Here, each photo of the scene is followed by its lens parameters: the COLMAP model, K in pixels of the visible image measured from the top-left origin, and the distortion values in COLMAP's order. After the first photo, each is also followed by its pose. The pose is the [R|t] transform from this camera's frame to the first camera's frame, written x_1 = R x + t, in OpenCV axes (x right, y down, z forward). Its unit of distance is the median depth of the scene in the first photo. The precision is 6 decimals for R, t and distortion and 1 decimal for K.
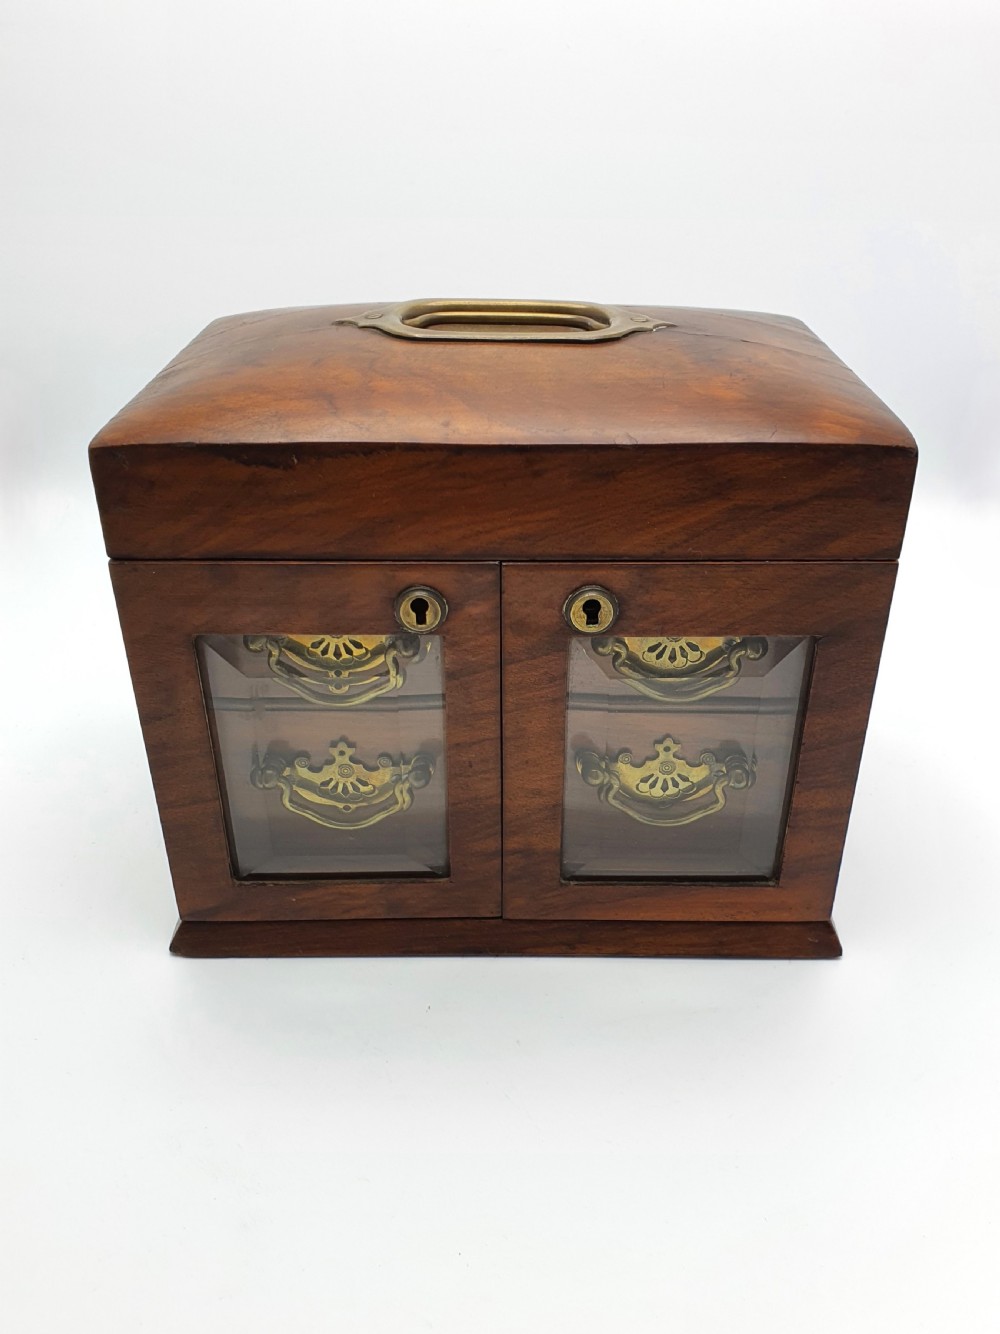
lens RADIAL K [[1092.4, 0, 506.4], [0, 1092.4, 687.9], [0, 0, 1]] dist [0.115209, -0.004528]
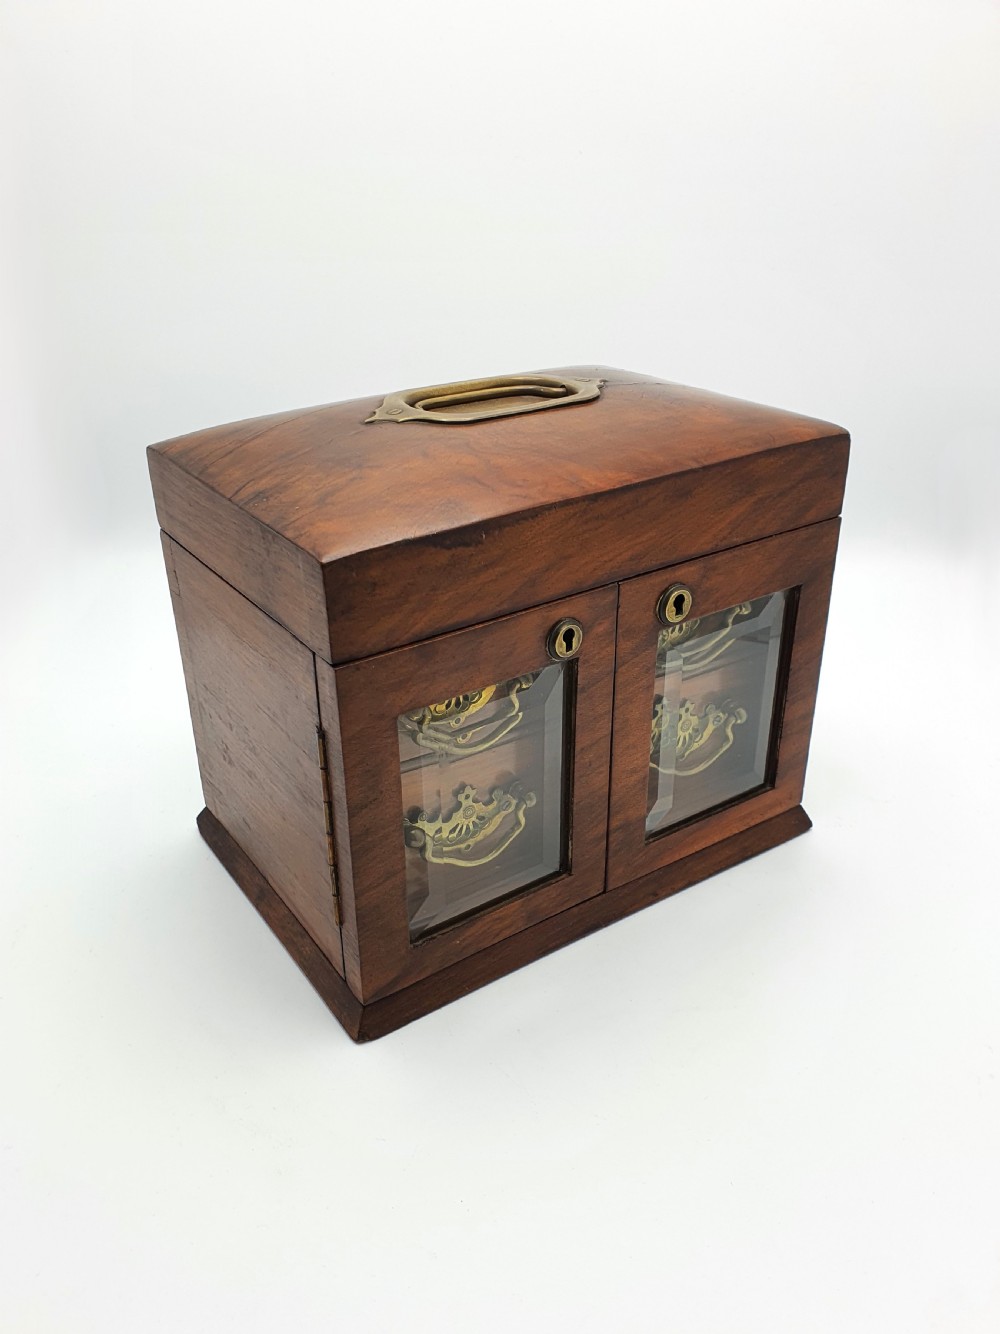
lens RADIAL K [[1132.8, 0, 477.7], [0, 1132.8, 718.0], [0, 0, 1]] dist [0.093819, -0.007181]
pose [[0.834585, -0.286766, 0.470354, -0.758680], [0.301680, 0.952331, 0.045324, -0.074834], [-0.460930, 0.104069, 0.881313, -0.025935]]
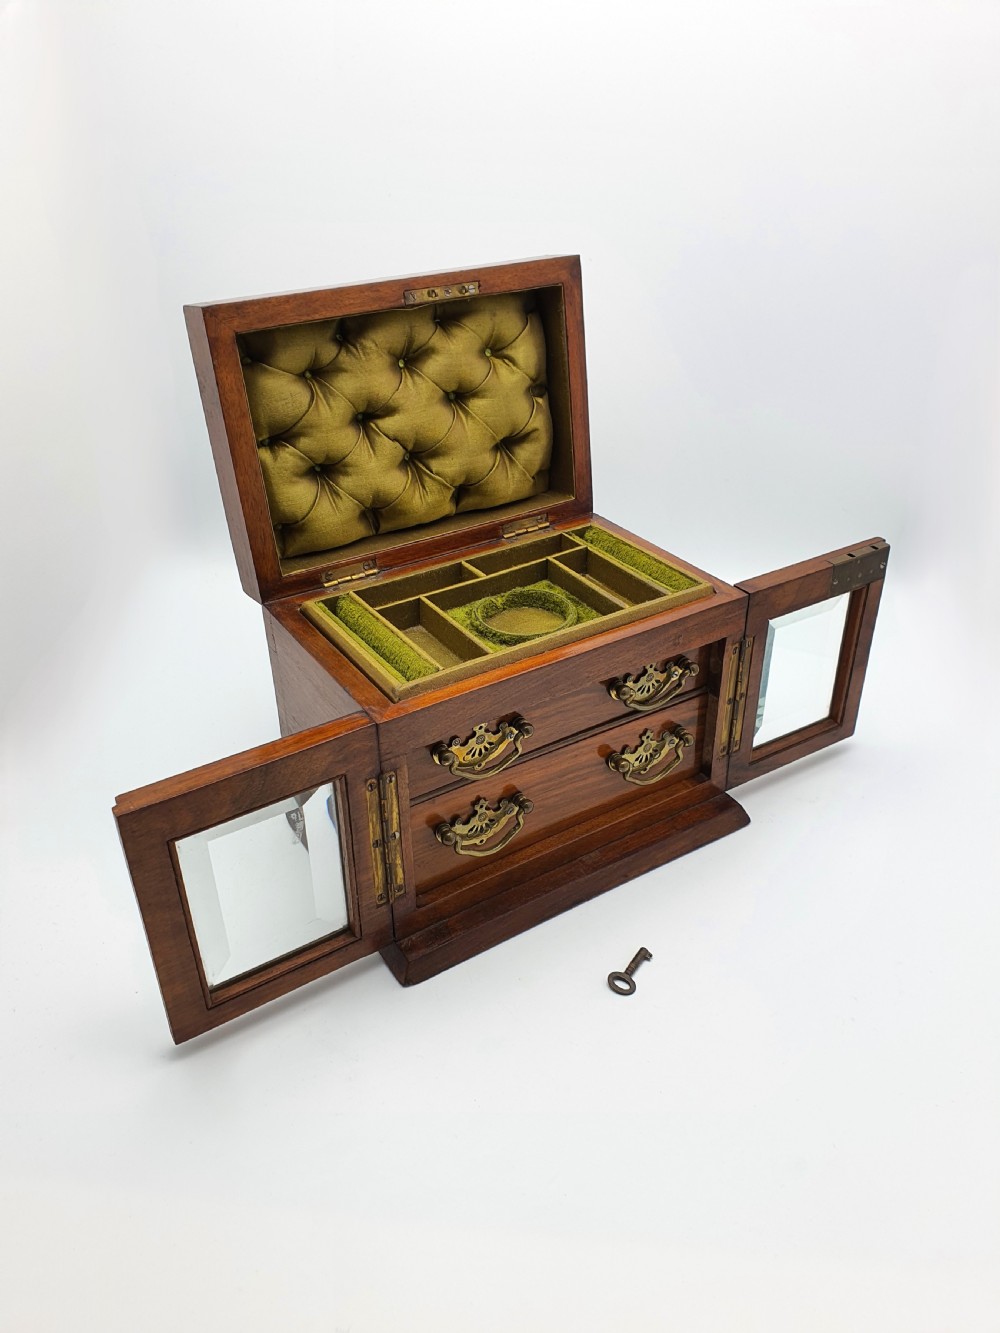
lens RADIAL K [[1080.2, 0, 506.1], [0, 1080.2, 679.0], [0, 0, 1]] dist [0.017815, -0.120479]
pose [[0.842596, -0.291771, 0.452661, -0.868298], [0.288304, 0.954319, 0.078468, -0.260028], [-0.454878, 0.064387, 0.888223, -0.433771]]
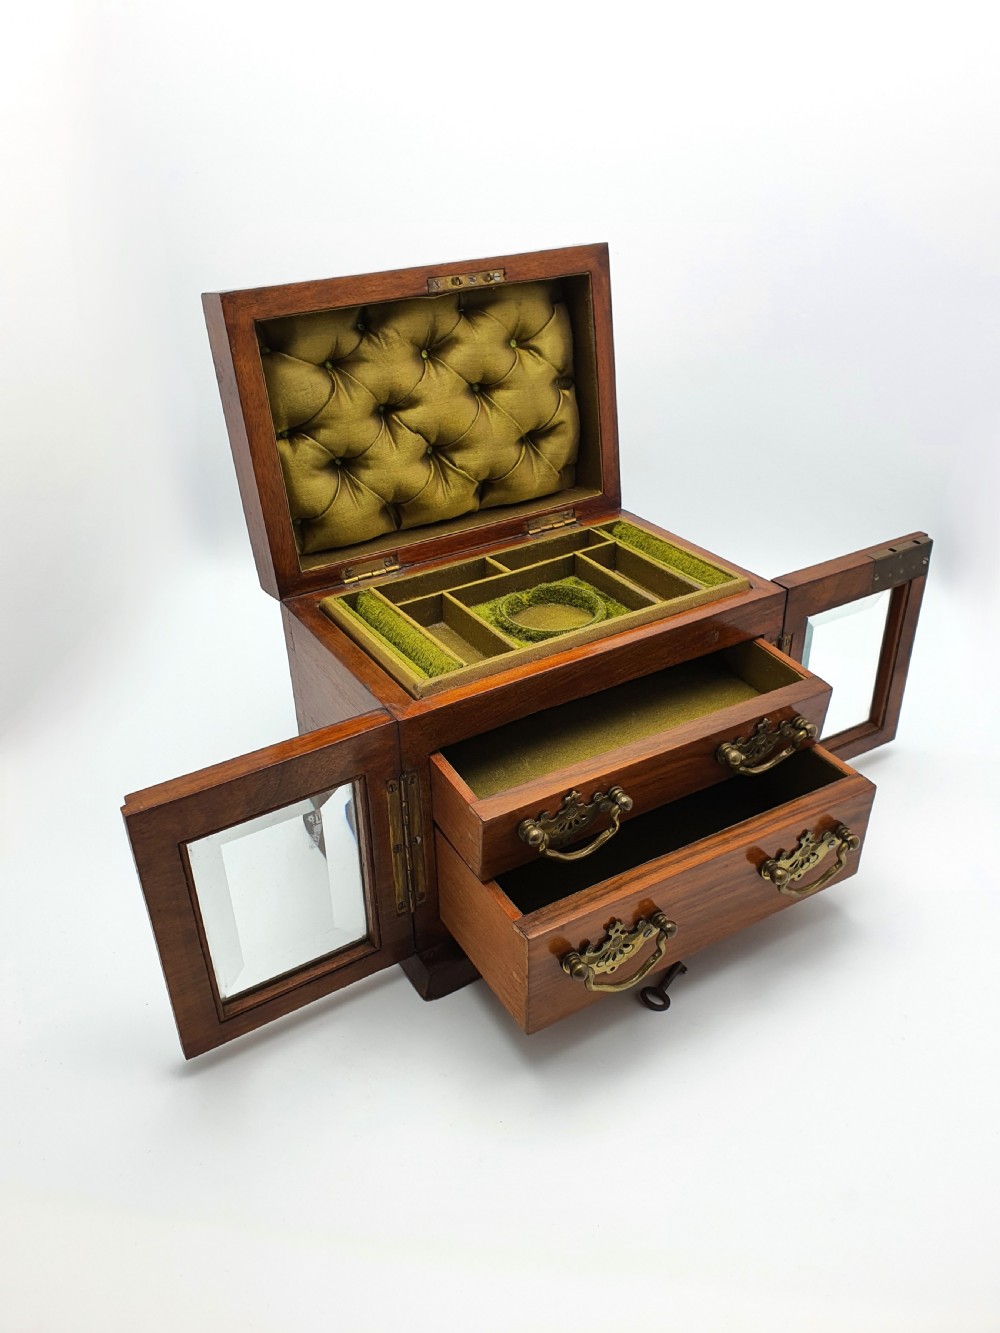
lens RADIAL K [[1080.2, 0, 495.8], [0, 1080.2, 661.4], [0, 0, 1]] dist [0.017815, -0.120479]
pose [[0.854950, -0.278637, 0.437517, -0.850104], [0.289666, 0.956166, 0.042908, -0.232731], [-0.430295, 0.090050, 0.898186, -0.356268]]
